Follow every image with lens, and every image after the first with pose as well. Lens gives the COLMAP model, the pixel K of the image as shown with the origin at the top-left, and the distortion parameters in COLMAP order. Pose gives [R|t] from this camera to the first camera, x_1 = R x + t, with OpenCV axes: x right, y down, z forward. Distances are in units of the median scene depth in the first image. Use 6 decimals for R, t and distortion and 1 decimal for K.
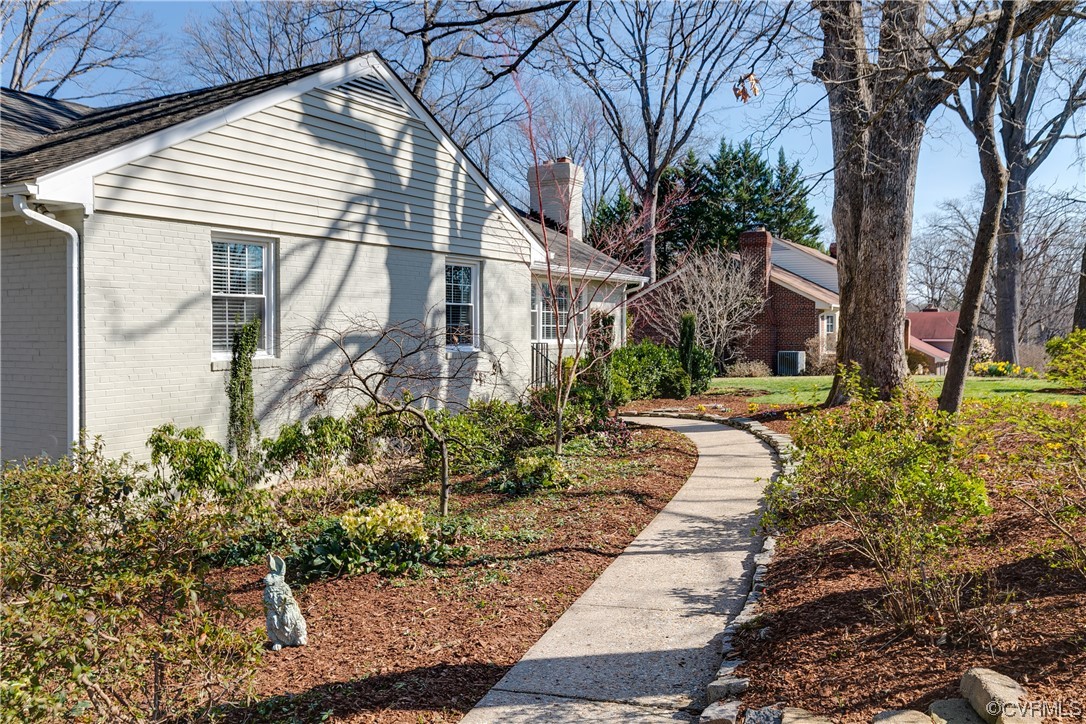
lens RADIAL K [[878.7, 0, 547.0], [0, 878.7, 339.6], [0, 0, 1]] dist [0.010991, 0.004626]
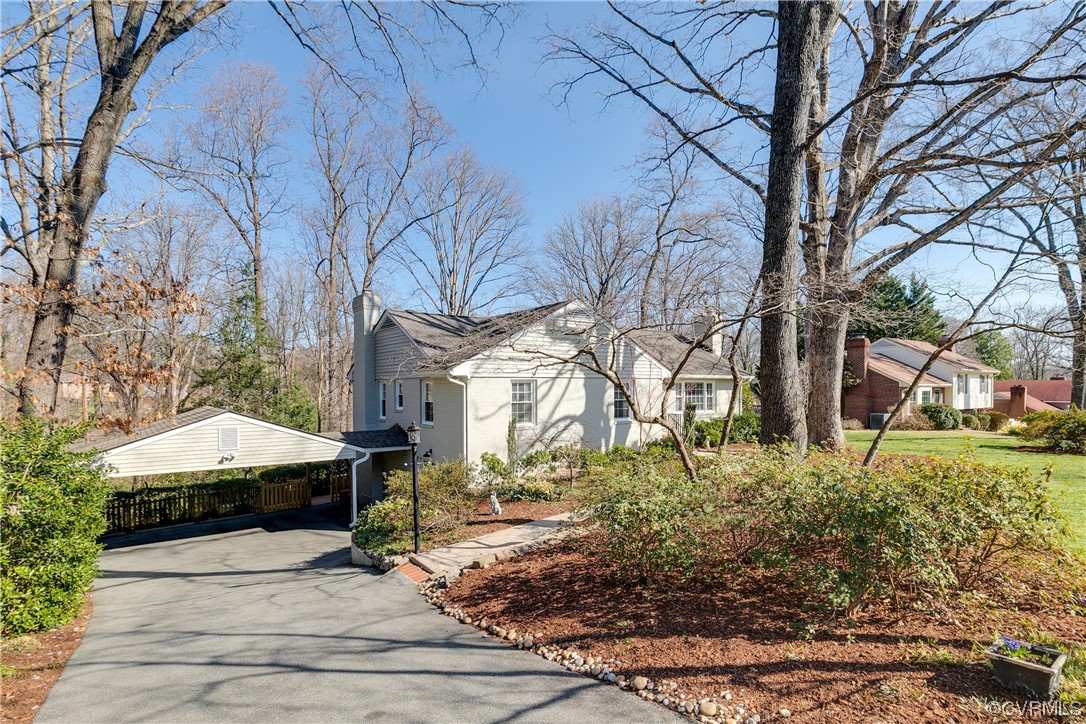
lens RADIAL K [[545.9, 0, 543.9], [0, 545.9, 384.0], [0, 0, 1]] dist [0.000878, 0.000121]
pose [[0.917444, -0.002716, -0.397855, 0.313035], [-0.002998, 0.999901, -0.013738, -0.070147], [0.397853, 0.013796, 0.917345, -0.412230]]
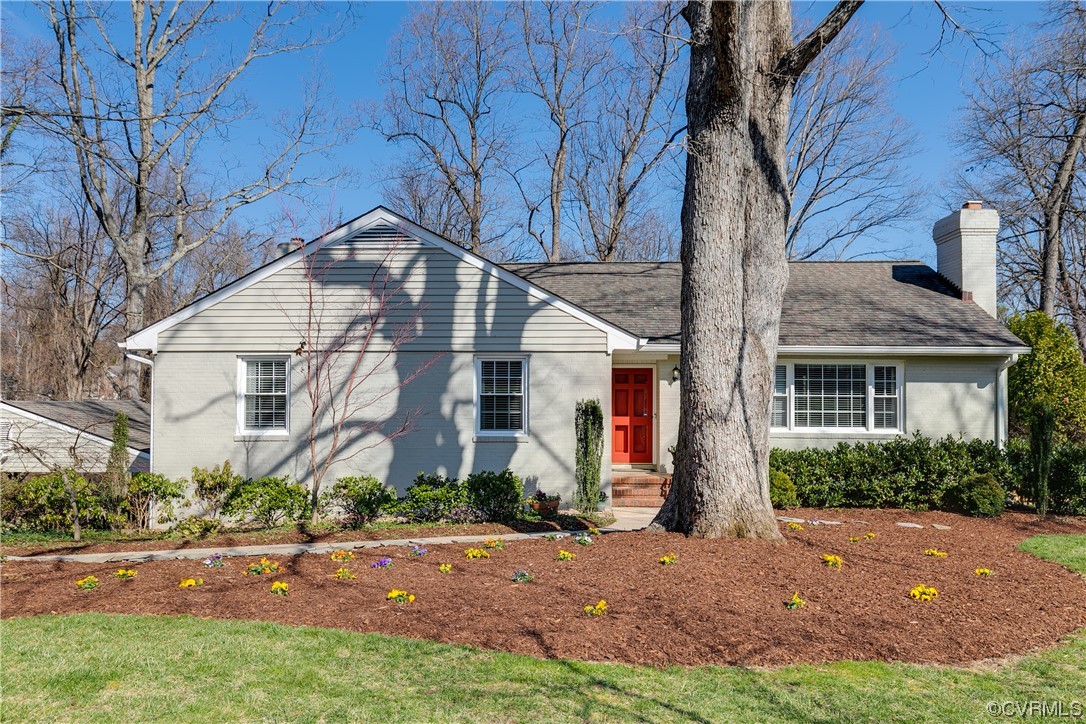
lens RADIAL K [[814.9, 0, 543.0], [0, 814.9, 362.0], [0, 0, 1]] dist [-0.002818, -0.000377]
pose [[0.492799, -0.033520, -0.869497, 0.975457], [-0.013989, 0.998823, -0.046434, -0.039511], [0.870031, 0.035046, 0.491750, 0.610942]]
